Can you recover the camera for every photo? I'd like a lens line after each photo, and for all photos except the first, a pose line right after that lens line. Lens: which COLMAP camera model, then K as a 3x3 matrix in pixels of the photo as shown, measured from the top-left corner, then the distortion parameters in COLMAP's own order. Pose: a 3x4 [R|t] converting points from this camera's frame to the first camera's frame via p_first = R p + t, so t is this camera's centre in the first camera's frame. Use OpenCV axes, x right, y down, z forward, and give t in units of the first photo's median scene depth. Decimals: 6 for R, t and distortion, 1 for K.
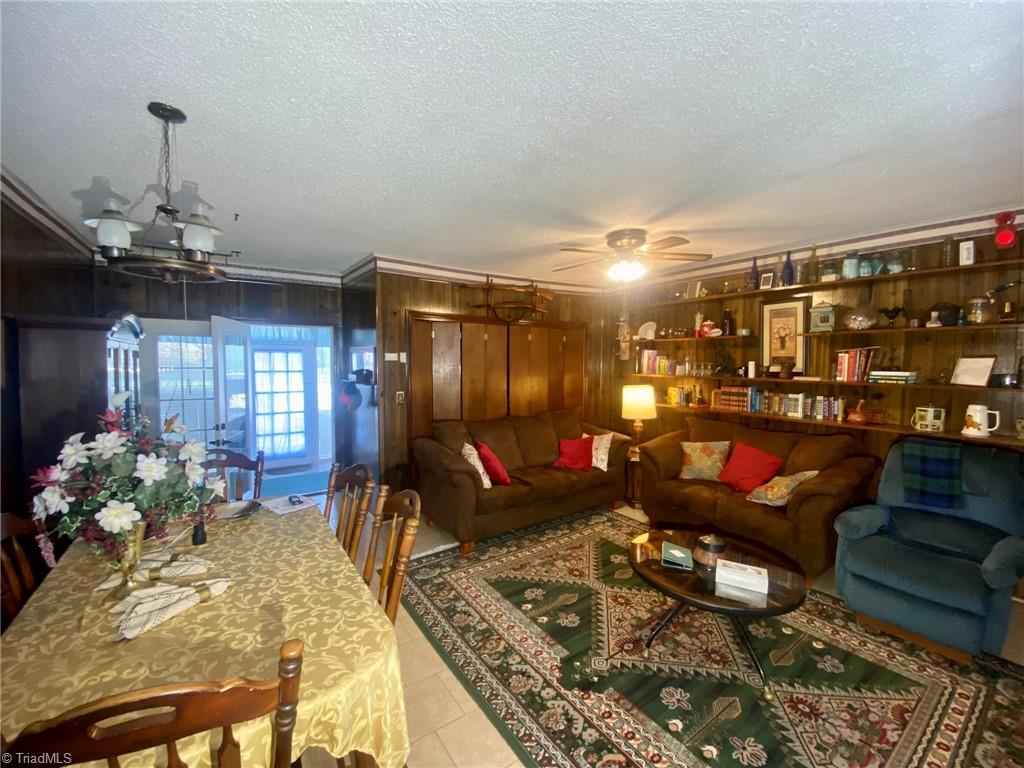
lens RADIAL K [[417.1, 0, 512.0], [0, 417.1, 384.0], [0, 0, 1]] dist [0.026764, -0.020831]
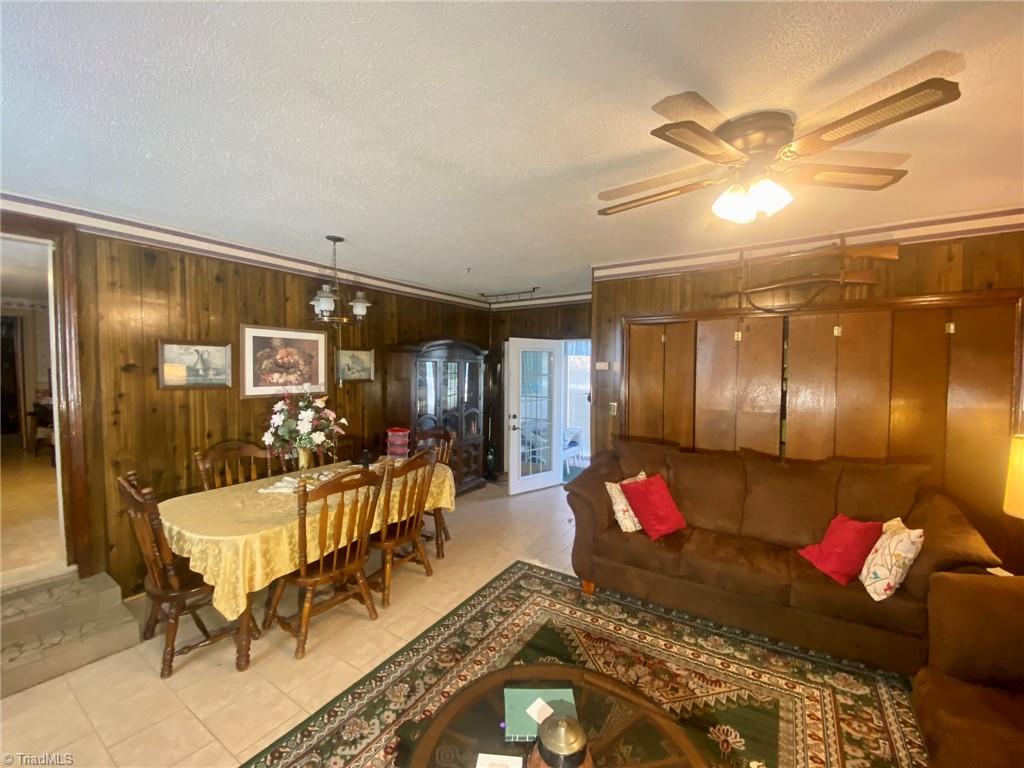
lens RADIAL K [[417.1, 0, 512.0], [0, 417.1, 384.0], [0, 0, 1]] dist [0.026764, -0.020831]
pose [[0.379124, 0.036920, -0.924609, 0.703504], [-0.053801, 0.998393, 0.017806, -0.039951], [0.923781, 0.042995, 0.380501, 0.572941]]
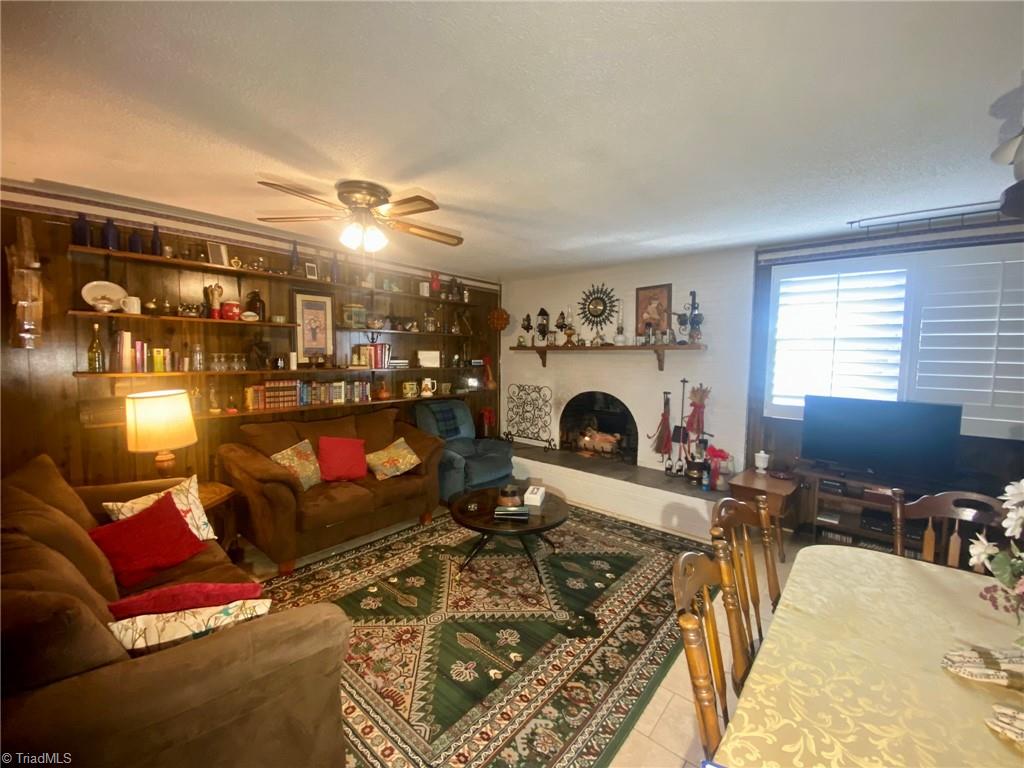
lens RADIAL K [[413.3, 0, 512.0], [0, 413.3, 384.0], [0, 0, 1]] dist [0.020713, -0.020144]
pose [[-0.246872, -0.080020, 0.965739, -0.602994], [0.039053, 0.994954, 0.092423, -0.066623], [-0.968261, 0.060532, -0.242501, 1.006392]]
